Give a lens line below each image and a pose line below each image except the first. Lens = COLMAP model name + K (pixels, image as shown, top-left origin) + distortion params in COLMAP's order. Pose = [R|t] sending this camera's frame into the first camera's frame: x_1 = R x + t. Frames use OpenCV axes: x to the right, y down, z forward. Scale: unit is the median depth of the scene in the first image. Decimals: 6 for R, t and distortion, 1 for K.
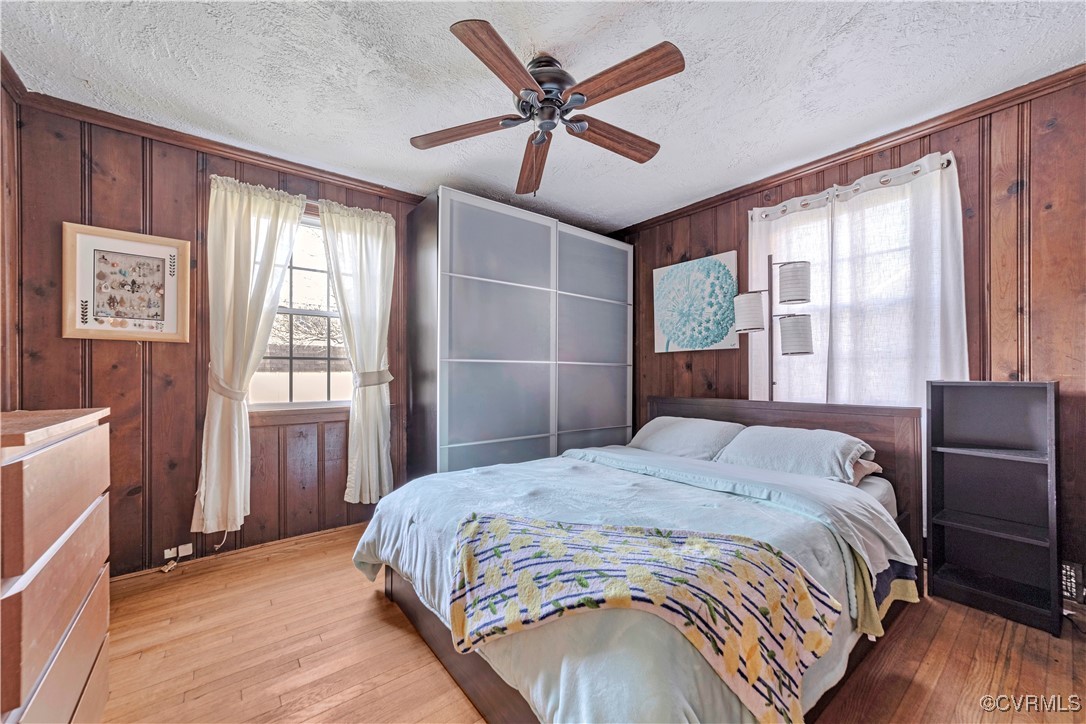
lens RADIAL K [[414.5, 0, 545.2], [0, 414.5, 369.5], [0, 0, 1]] dist [-0.009914, 0.004625]
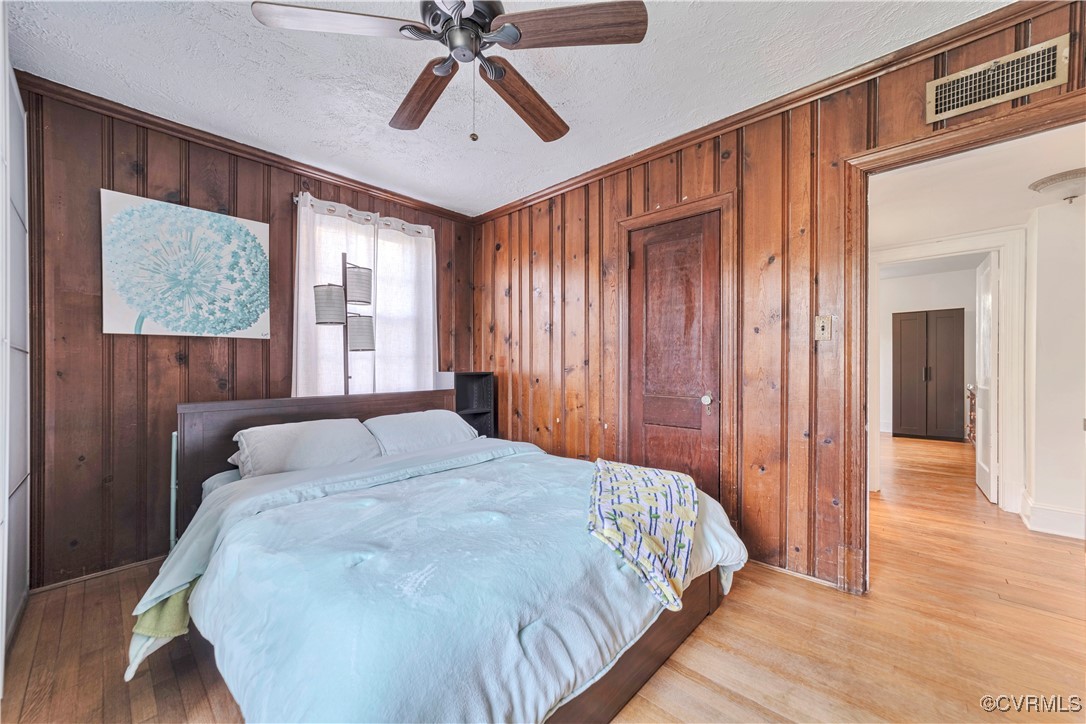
lens RADIAL K [[414.5, 0, 545.2], [0, 414.5, 366.5], [0, 0, 1]] dist [-0.009914, 0.004625]
pose [[-0.147915, 0.005118, 0.988987, -0.452157], [-0.003964, 0.999976, -0.005768, 0.007944], [-0.988992, -0.004774, -0.147891, 0.542164]]
